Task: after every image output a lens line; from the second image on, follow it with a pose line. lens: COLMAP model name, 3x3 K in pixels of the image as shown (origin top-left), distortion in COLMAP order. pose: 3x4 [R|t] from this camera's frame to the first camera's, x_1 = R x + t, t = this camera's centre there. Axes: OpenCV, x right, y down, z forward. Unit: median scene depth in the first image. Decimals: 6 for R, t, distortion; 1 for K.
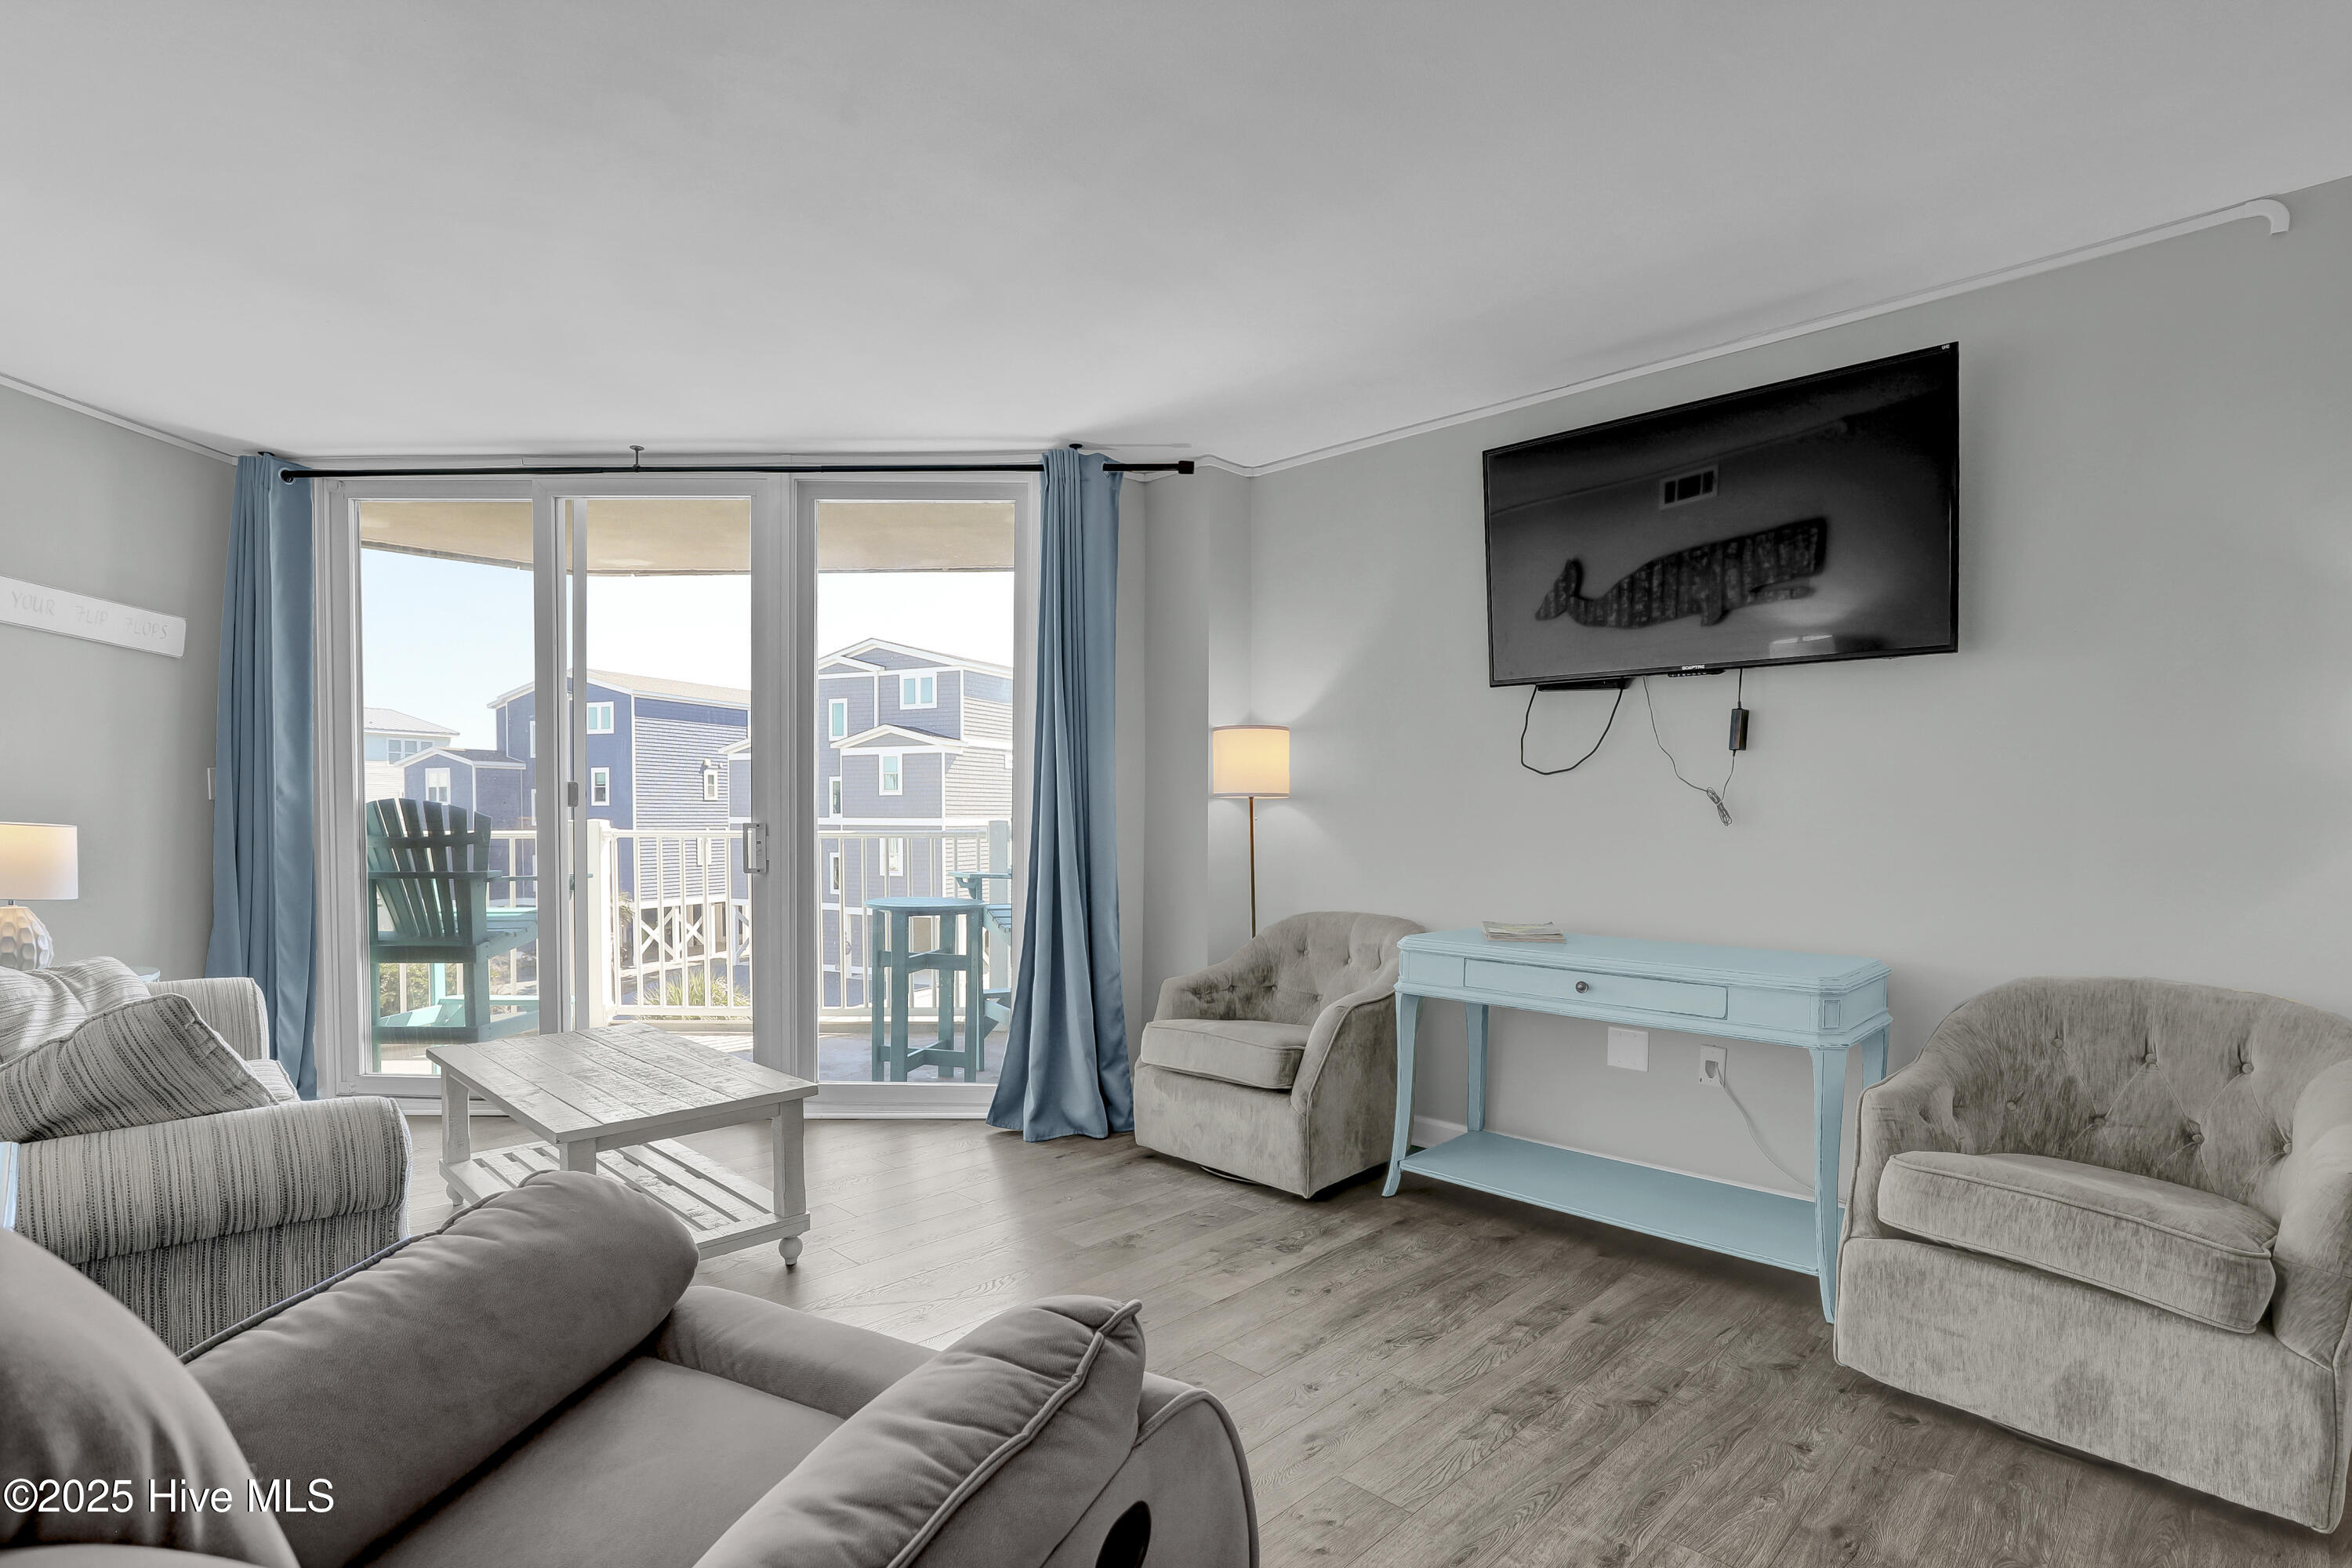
lens RADIAL K [[1118.3, 0, 1178.6], [0, 1118.3, 861.9], [0, 0, 1]] dist [-0.017671, 0.000382]
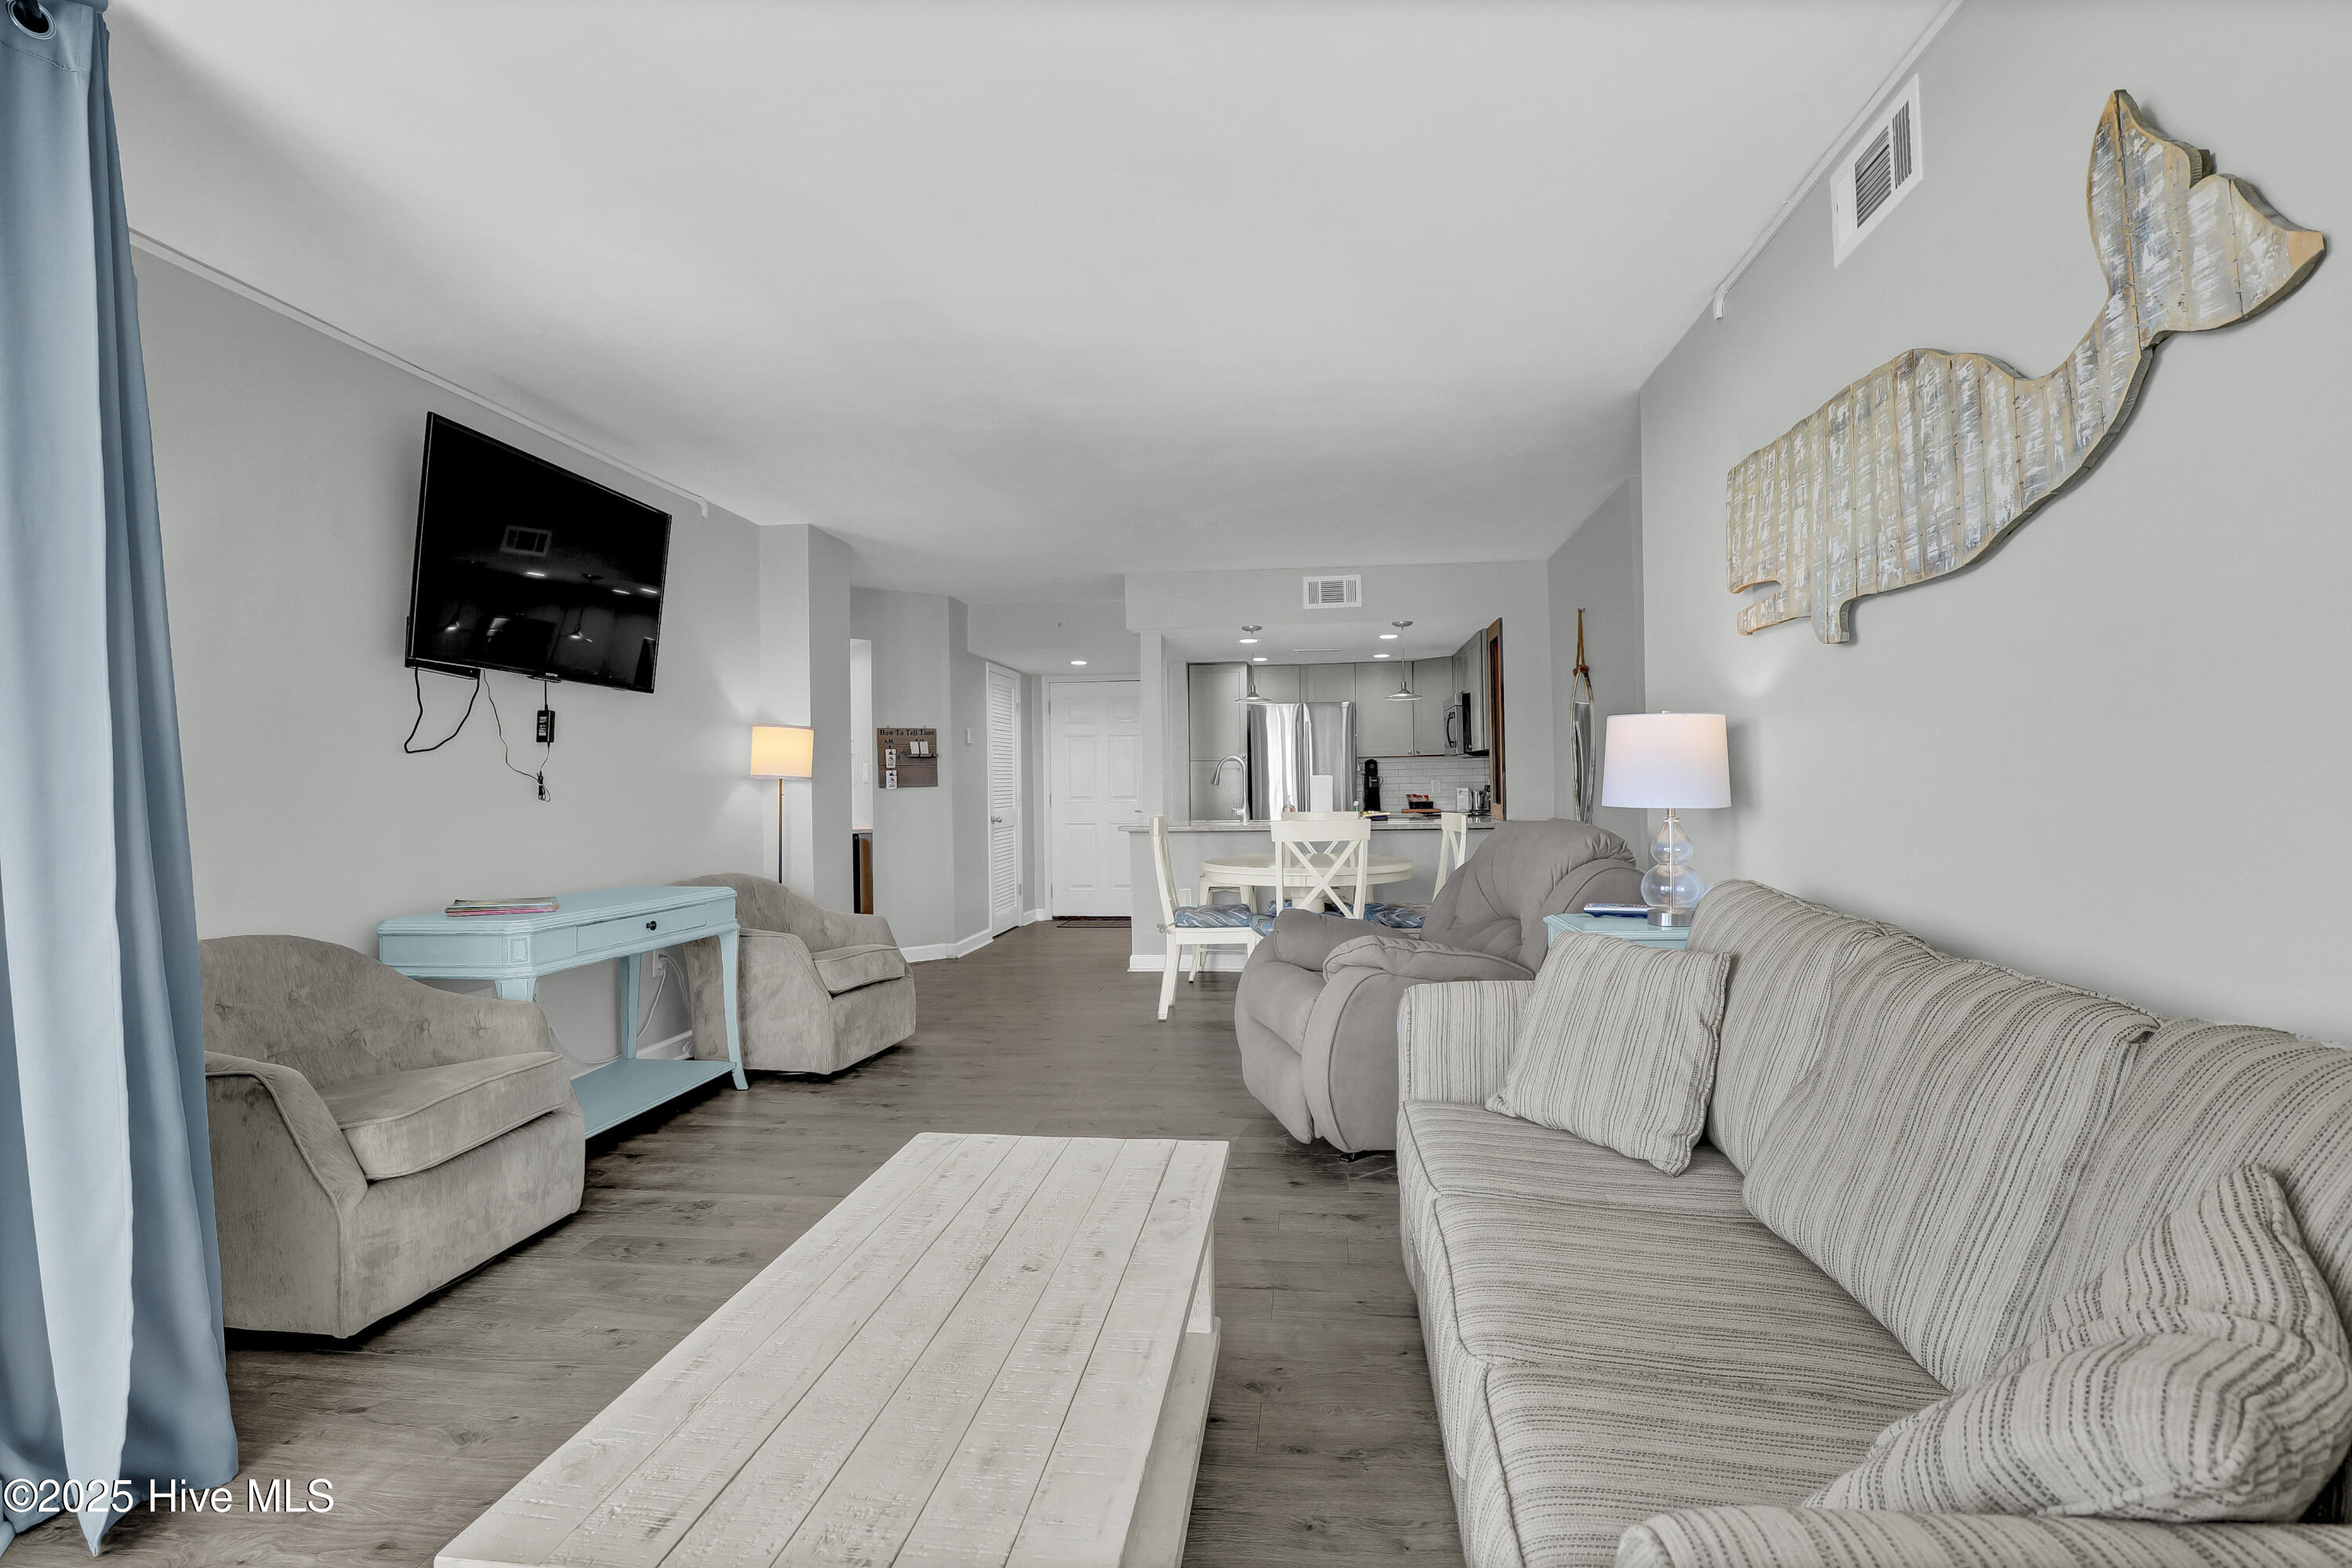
lens RADIAL K [[1113.5, 0, 1209.8], [0, 1113.5, 797.3], [0, 0, 1]] dist [-0.047263, 0.010523]
pose [[-0.624036, 0.002040, 0.781393, -0.710650], [0.047579, 0.998240, 0.035392, -0.033723], [-0.779946, 0.059264, -0.623035, 0.887324]]
